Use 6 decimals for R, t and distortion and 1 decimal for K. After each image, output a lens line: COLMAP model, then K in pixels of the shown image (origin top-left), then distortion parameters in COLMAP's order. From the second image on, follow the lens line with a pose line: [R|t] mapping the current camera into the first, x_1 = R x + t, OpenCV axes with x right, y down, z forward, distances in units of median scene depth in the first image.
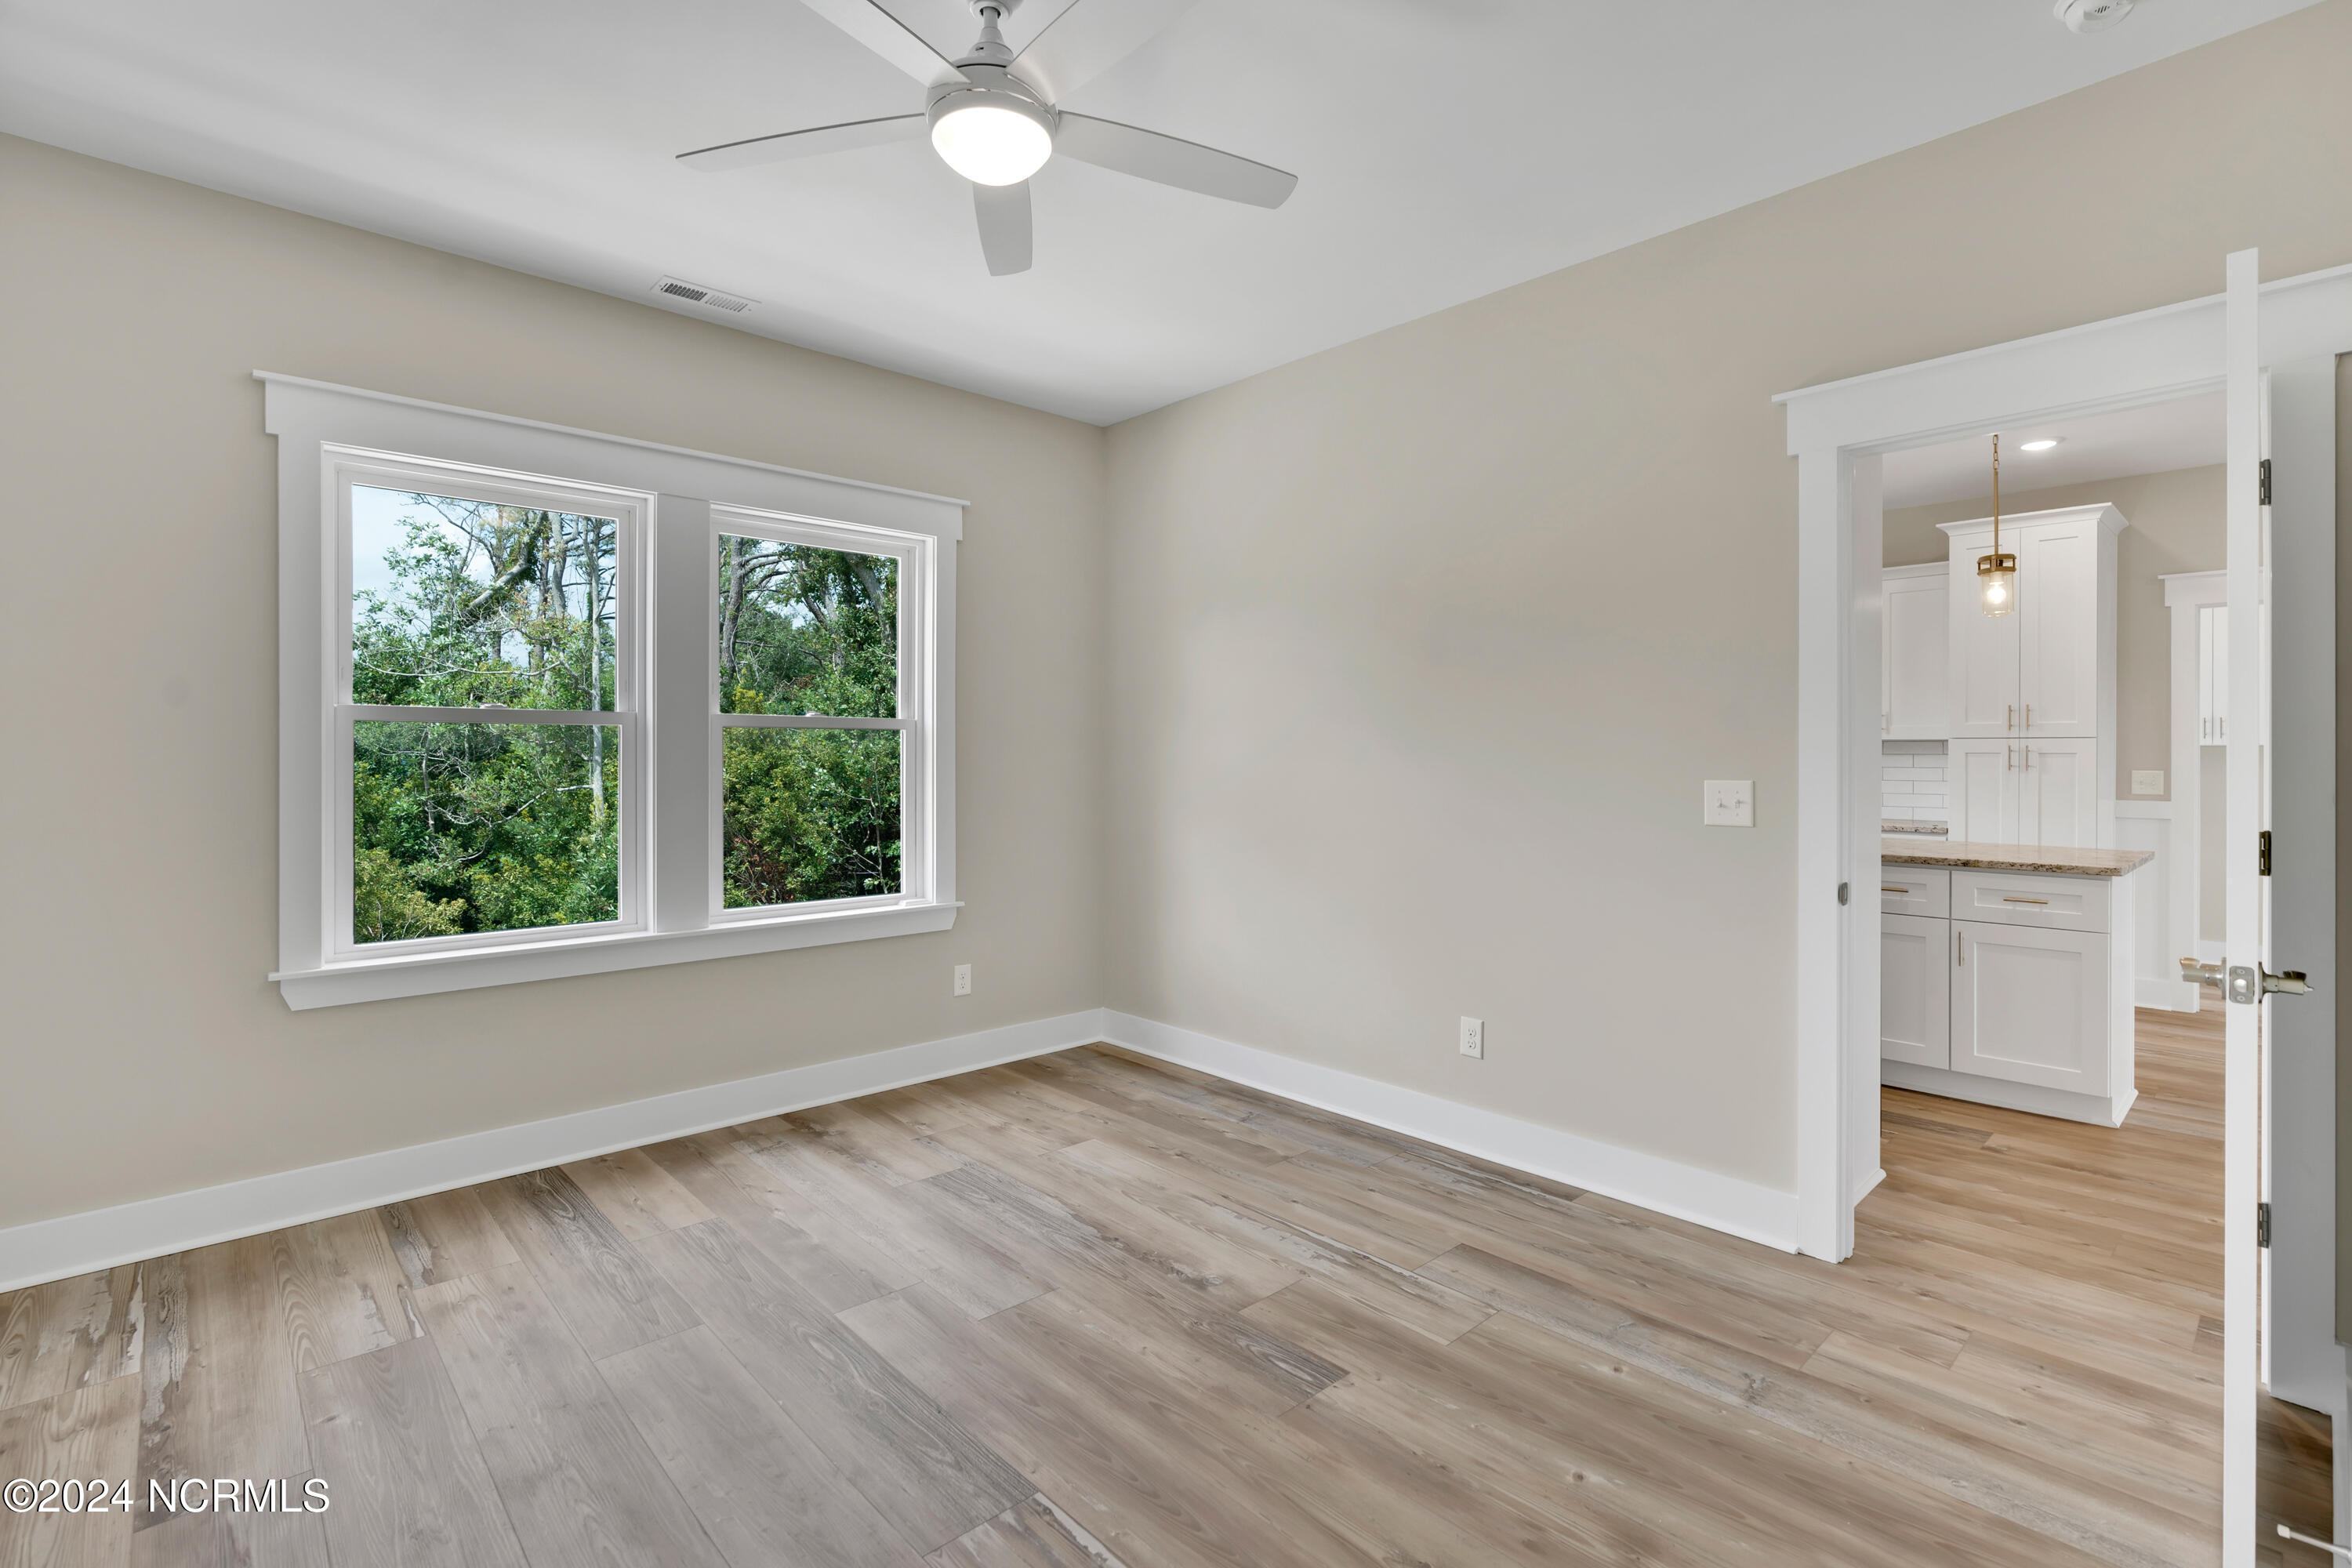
lens RADIAL K [[1077.9, 0, 1190.3], [0, 1077.9, 779.0], [0, 0, 1]] dist [-0.007140, 0.005165]
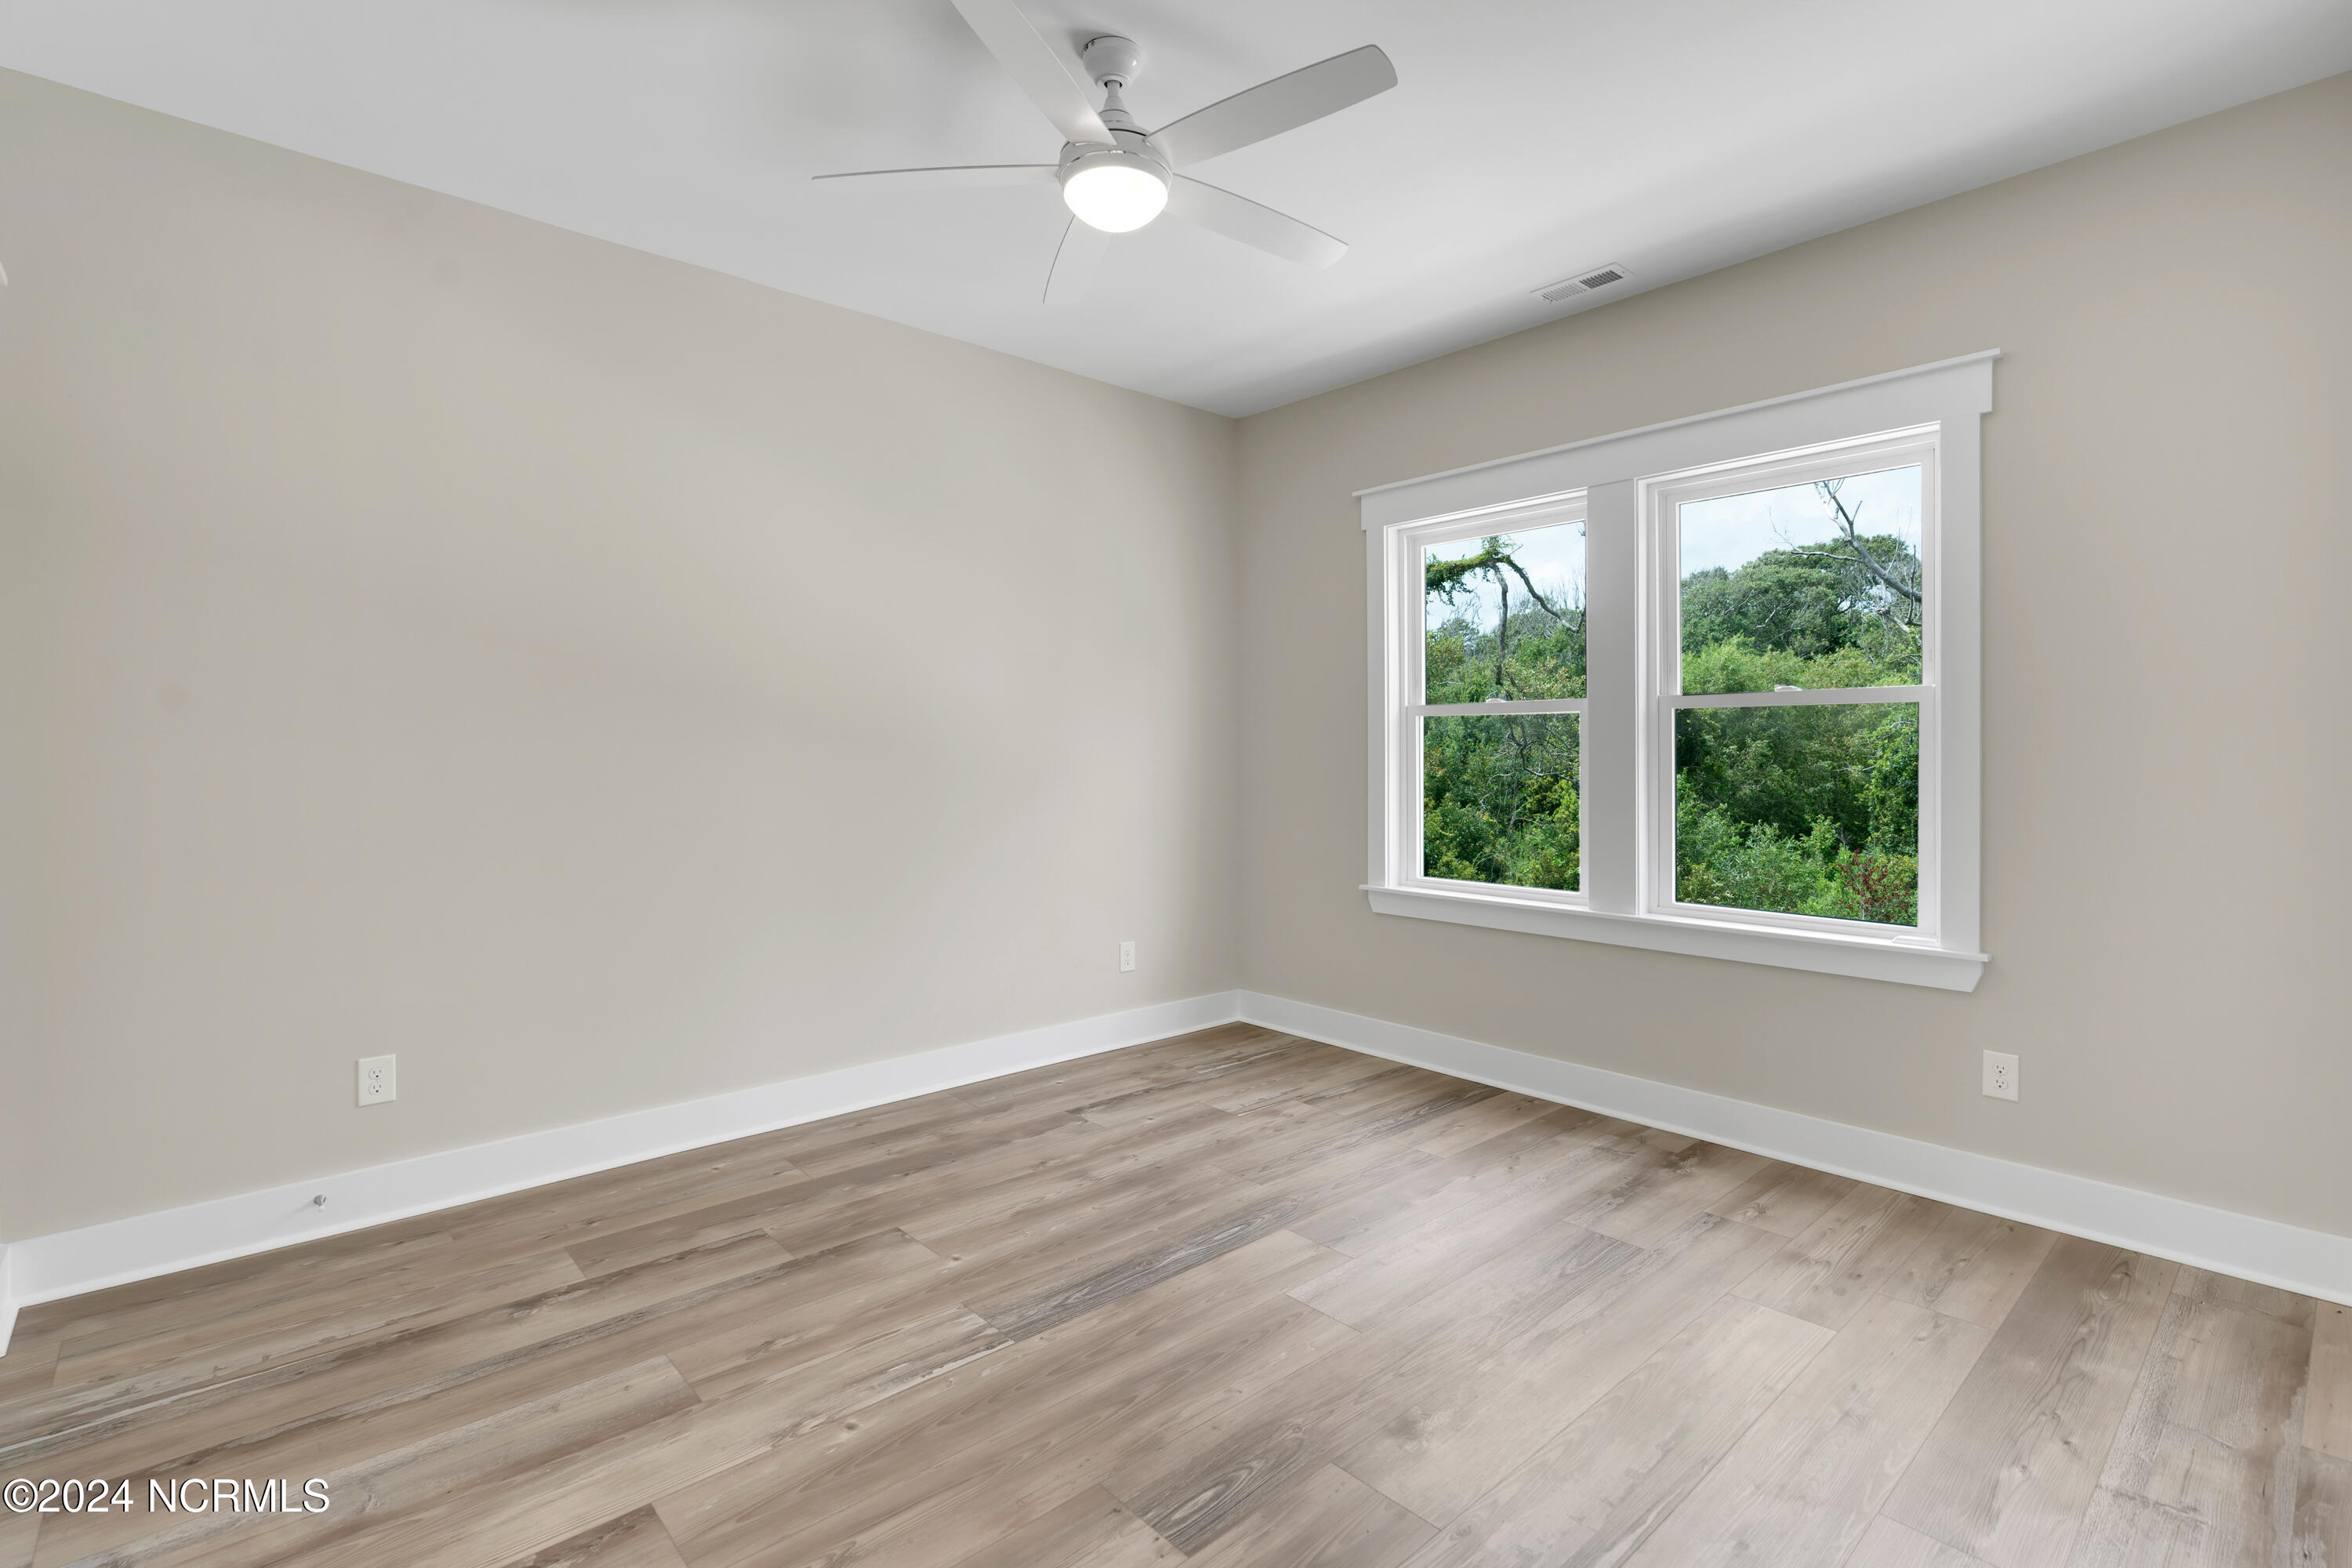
lens RADIAL K [[1077.9, 0, 1194.6], [0, 1077.9, 774.2], [0, 0, 1]] dist [-0.007140, 0.005165]
pose [[-0.006852, 0.019226, -0.999792, 0.634957], [-0.020331, 0.999606, 0.019362, -0.000723], [0.999770, 0.020459, -0.006459, 0.721408]]
